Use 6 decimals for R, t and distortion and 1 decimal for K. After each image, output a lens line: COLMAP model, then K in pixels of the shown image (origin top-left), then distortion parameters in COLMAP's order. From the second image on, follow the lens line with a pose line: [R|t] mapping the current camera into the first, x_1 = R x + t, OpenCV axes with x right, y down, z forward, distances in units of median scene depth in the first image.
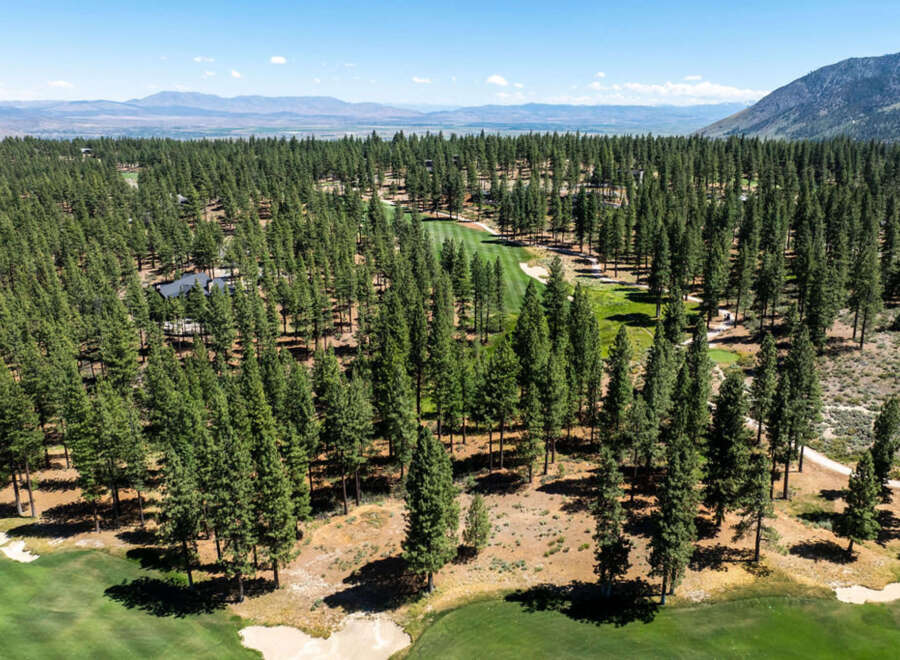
lens RADIAL K [[695.7, 0, 449.9], [0, 695.7, 295.6], [0, 0, 1]] dist [-0.046478, 0.005571]
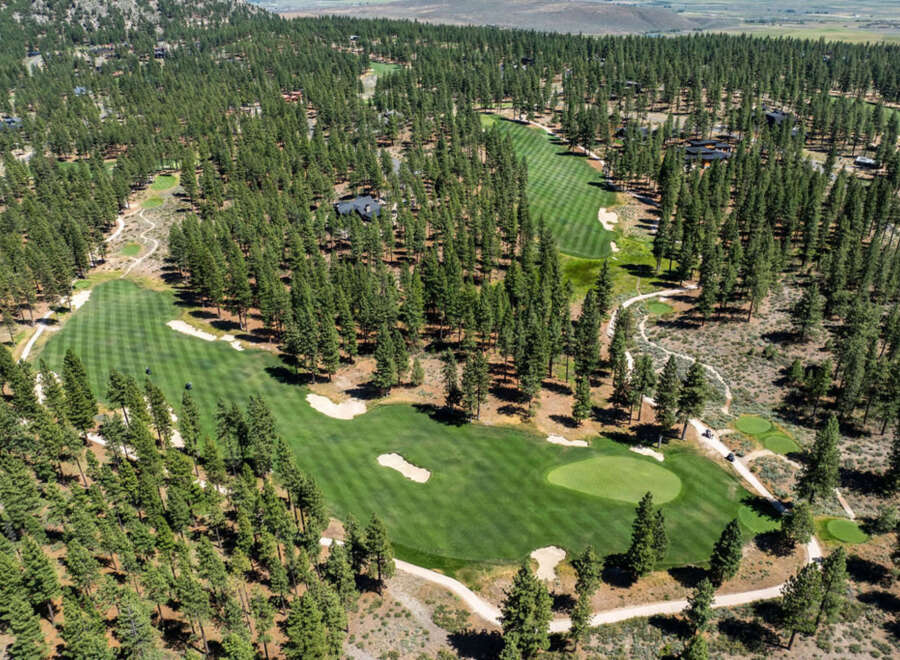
lens RADIAL K [[695.7, 0, 449.9], [0, 695.7, 295.6], [0, 0, 1]] dist [-0.046478, 0.005571]
pose [[0.927780, 0.165243, -0.334544, 0.741981], [-0.098573, 0.973283, 0.207371, -0.317558], [0.359873, -0.159418, 0.919281, -0.797145]]
